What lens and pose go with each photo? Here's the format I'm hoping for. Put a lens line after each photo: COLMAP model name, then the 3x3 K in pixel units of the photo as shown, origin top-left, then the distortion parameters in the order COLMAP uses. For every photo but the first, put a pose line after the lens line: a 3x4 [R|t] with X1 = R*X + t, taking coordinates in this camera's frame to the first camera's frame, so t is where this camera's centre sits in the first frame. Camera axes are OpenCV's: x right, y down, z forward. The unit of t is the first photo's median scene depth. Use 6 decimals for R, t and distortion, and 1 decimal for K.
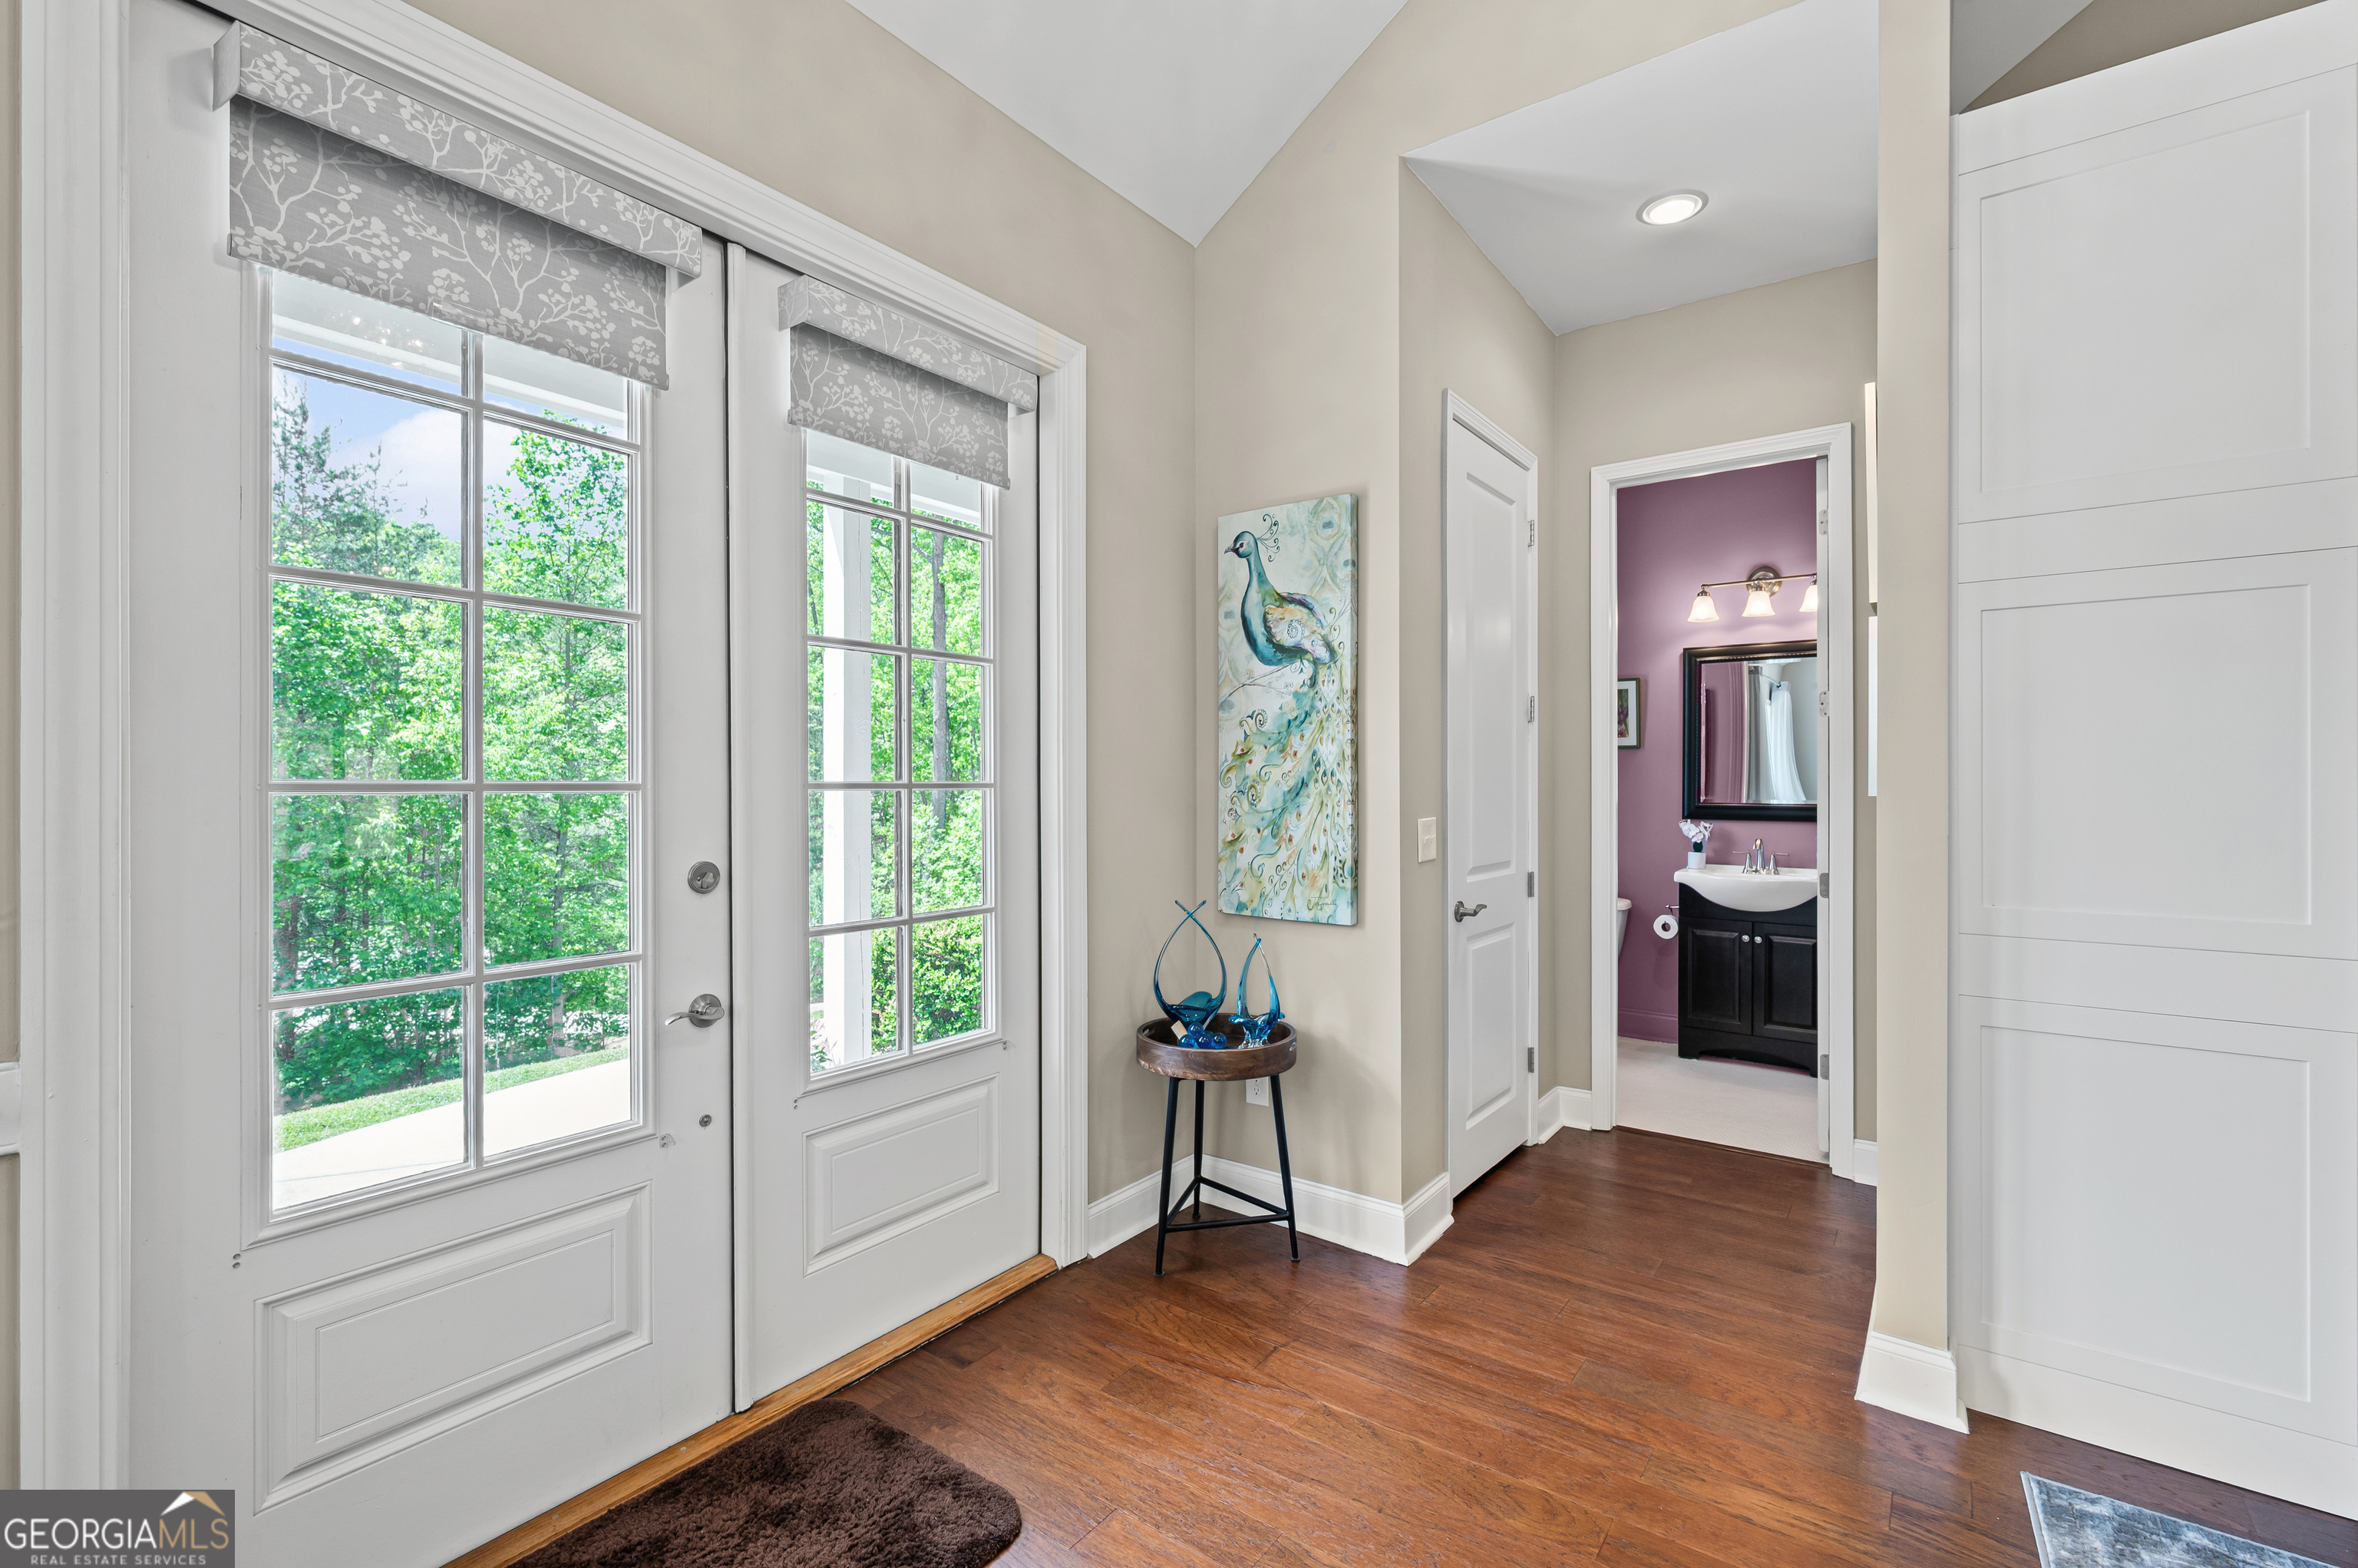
lens RADIAL K [[1066.2, 0, 1188.7], [0, 1066.2, 779.8], [0, 0, 1]] dist [-0.000788, -0.000008]
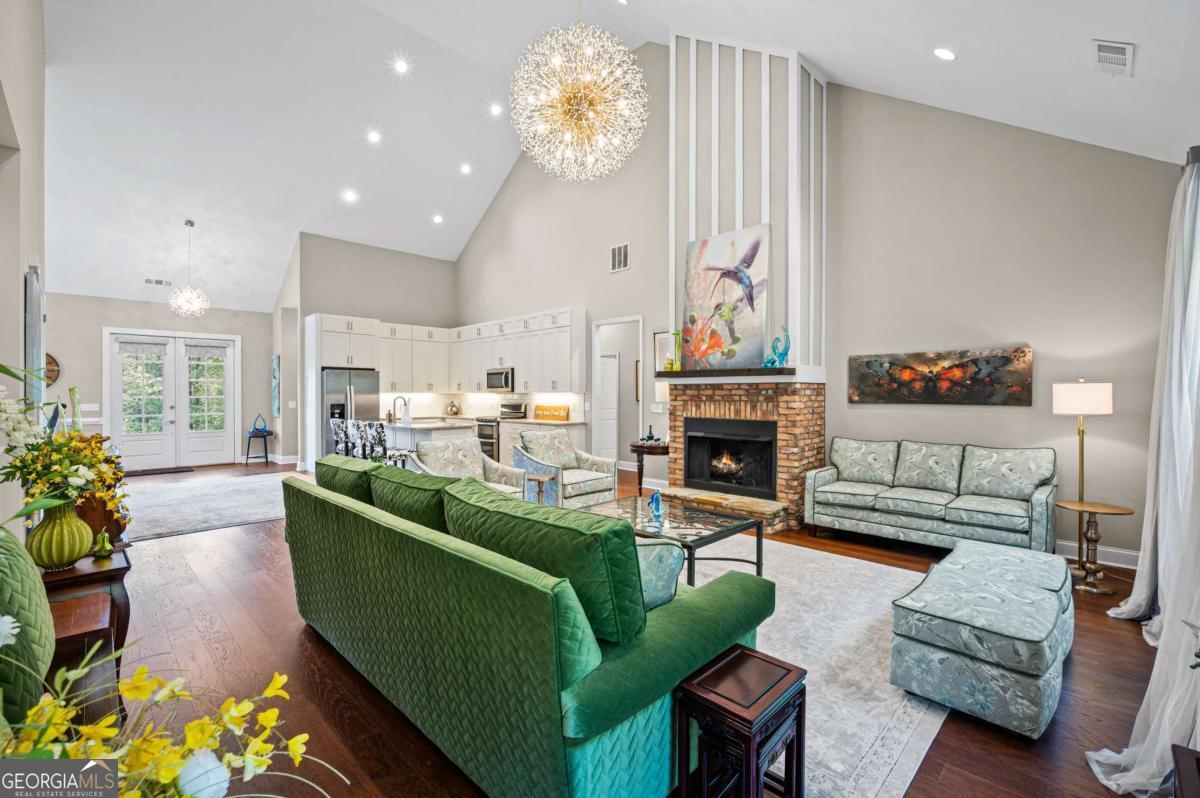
lens RADIAL K [[515.1, 0, 605.7], [0, 515.1, 391.0], [0, 0, 1]] dist [-0.002944, 0.001326]
pose [[0.986858, -0.006637, -0.161456, 3.501431], [0.006308, 0.999977, -0.002553, -0.012965], [0.161470, 0.001501, 0.986877, -2.456278]]
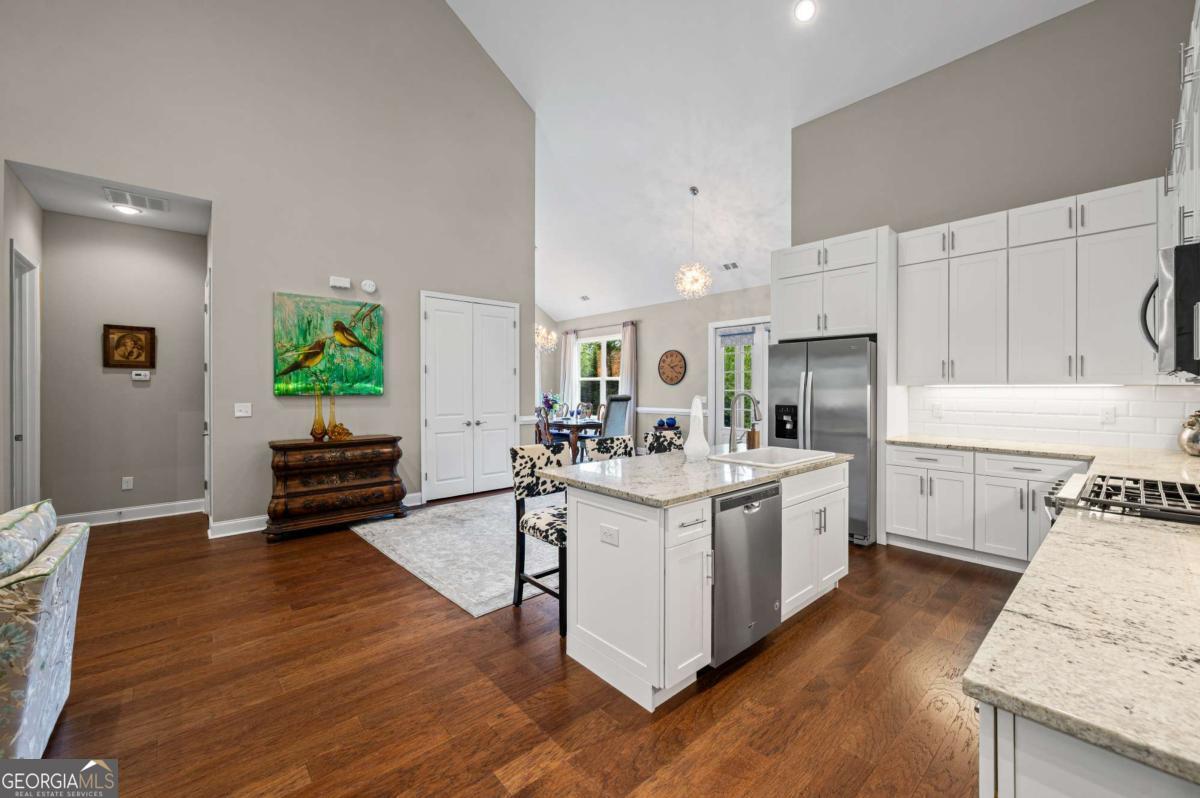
lens RADIAL K [[473.4, 0, 600.9], [0, 473.4, 397.4], [0, 0, 1]] dist [-0.000213, -0.000529]
pose [[-0.224384, 0.014935, -0.974386, 3.006036], [0.003726, 0.999888, 0.014468, -0.002663], [0.974494, -0.000384, -0.224415, 0.567989]]
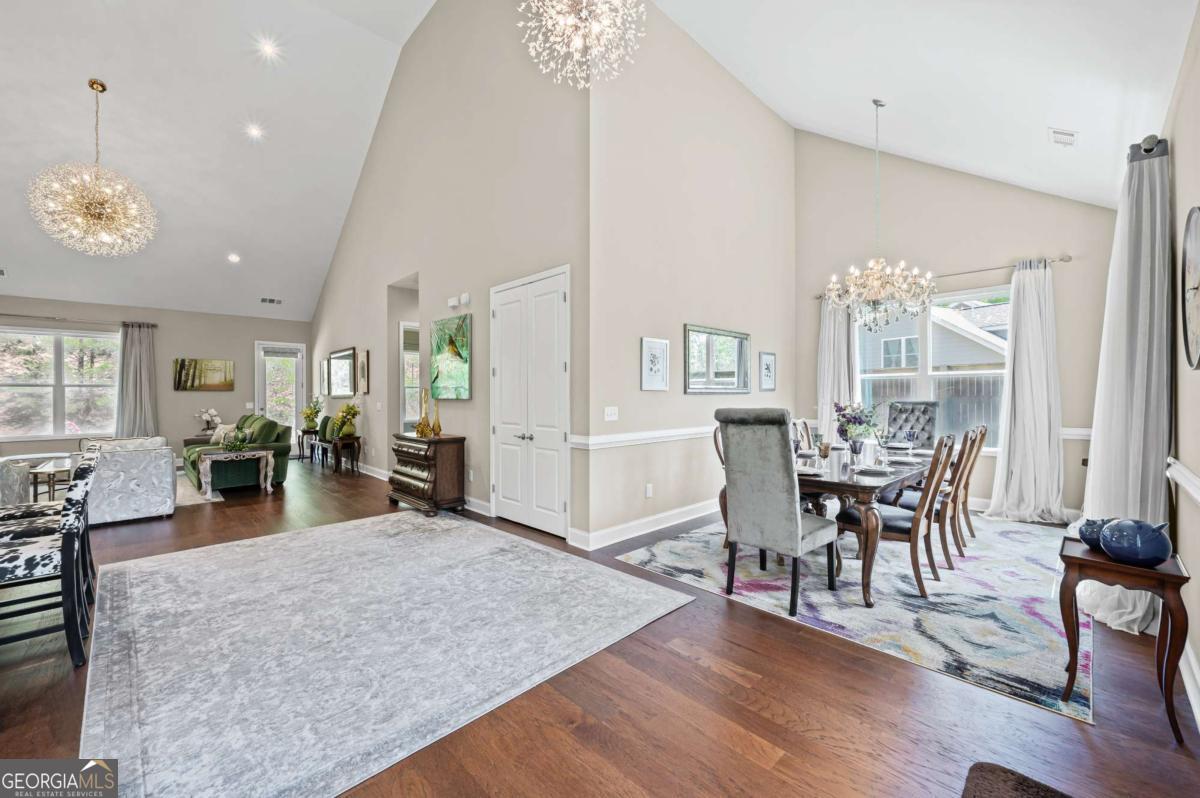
lens RADIAL K [[473.4, 0, 605.5], [0, 473.4, 393.6], [0, 0, 1]] dist [-0.000213, -0.000529]
pose [[-0.983678, 0.001288, 0.179933, 0.042799], [0.000648, 0.999993, -0.003617, -0.004550], [-0.179936, -0.003442, -0.983672, 1.229645]]
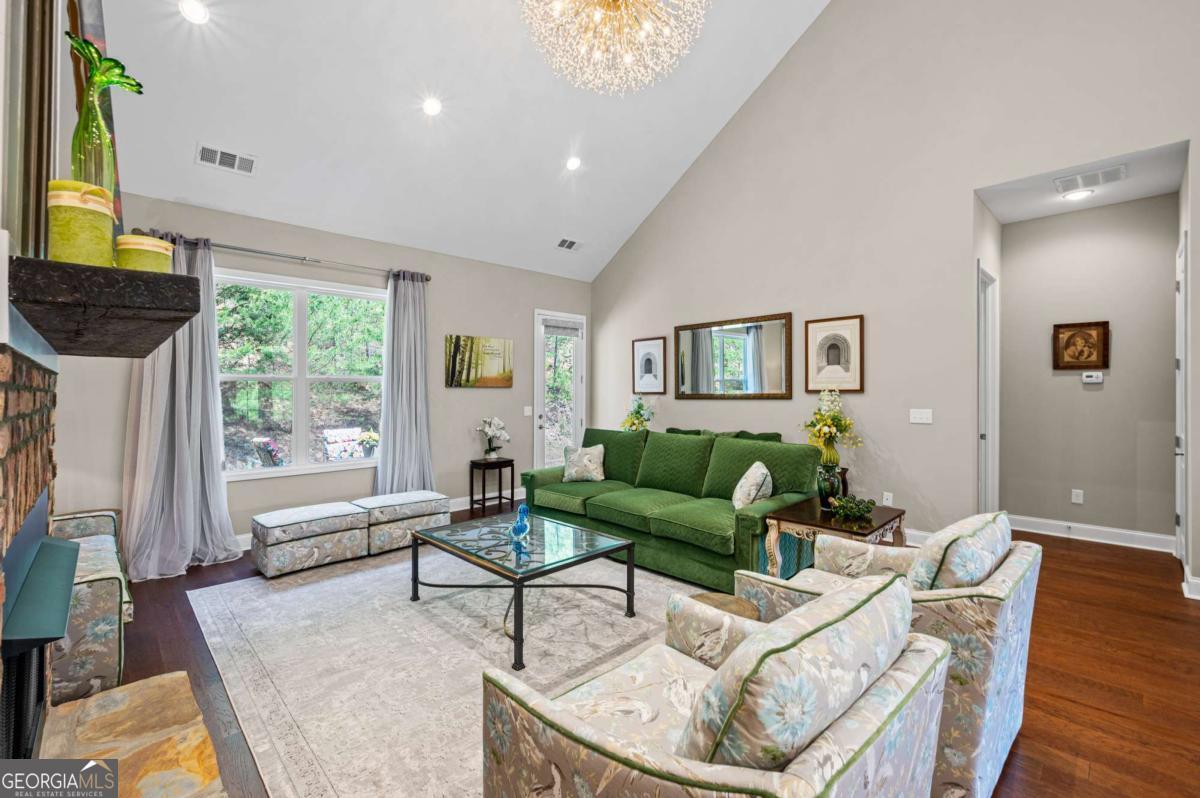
lens RADIAL K [[515.1, 0, 604.5], [0, 515.1, 383.8], [0, 0, 1]] dist [-0.002944, 0.001326]
pose [[-0.983574, 0.003804, 0.180464, 2.931668], [0.000728, 0.999853, -0.017112, -0.019046], [-0.180503, -0.016699, -0.983433, 0.430318]]
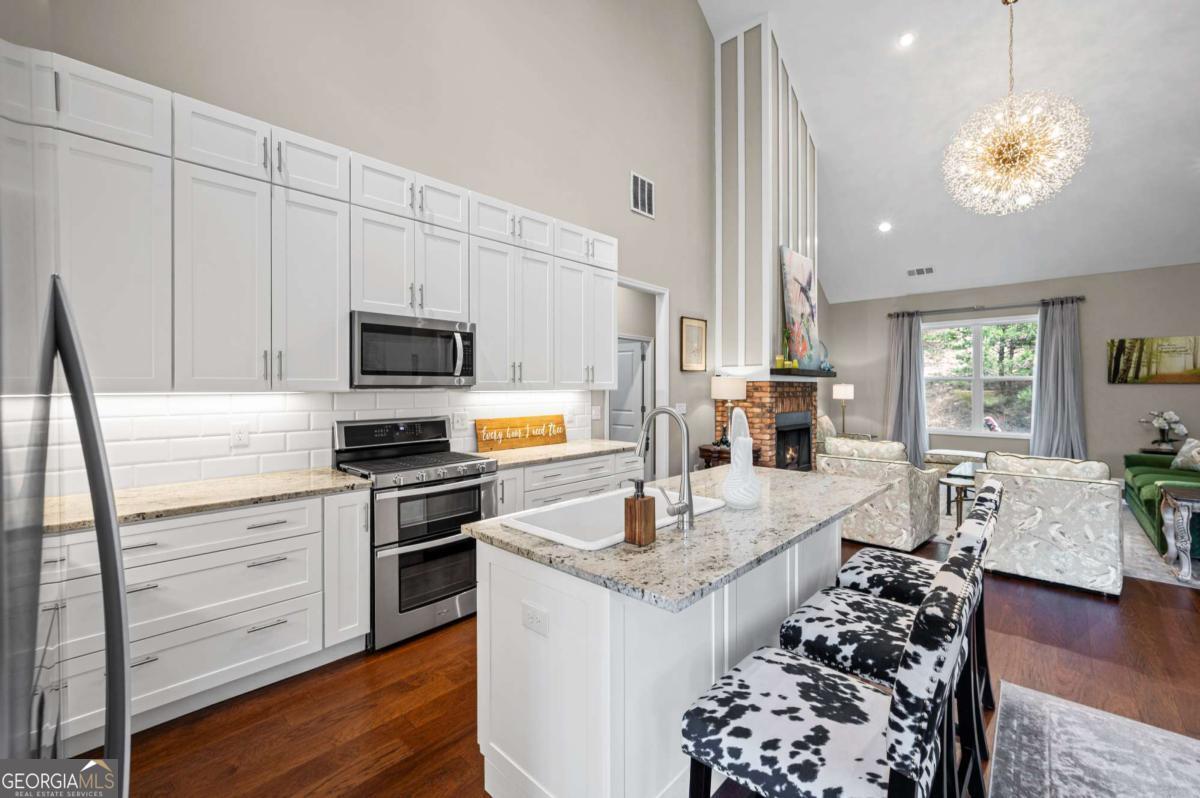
lens RADIAL K [[493.8, 0, 600.9], [0, 493.8, 388.1], [0, 0, 1]] dist [0.001377, 0.000161]
pose [[0.134107, -0.005003, 0.990954, 0.881761], [-0.002290, 0.999983, 0.005359, -0.027745], [-0.990964, -0.002988, 0.134093, 0.658382]]
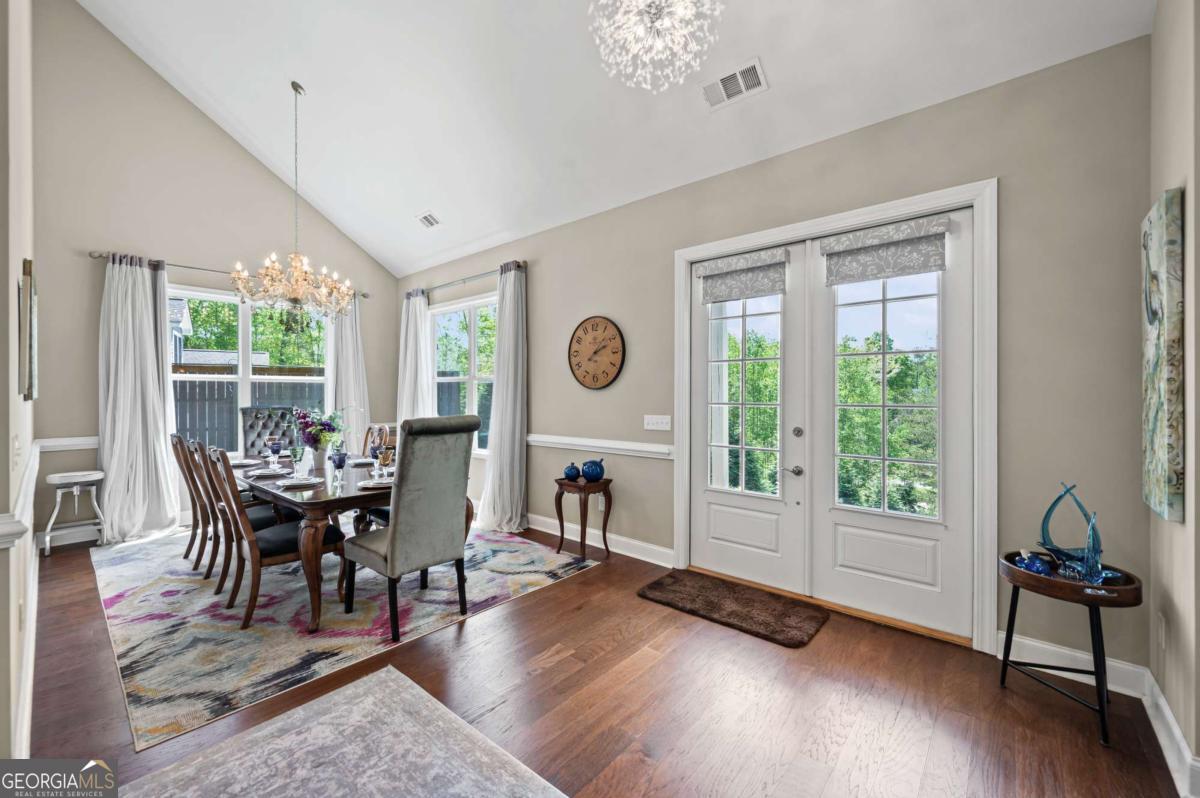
lens RADIAL K [[473.4, 0, 601.3], [0, 473.4, 397.4], [0, 0, 1]] dist [-0.000213, -0.000529]
pose [[-0.088328, 0.002198, -0.996089, 0.982436], [0.000279, 0.999998, 0.002182, -0.019867], [0.996091, -0.000085, -0.088329, 0.452449]]
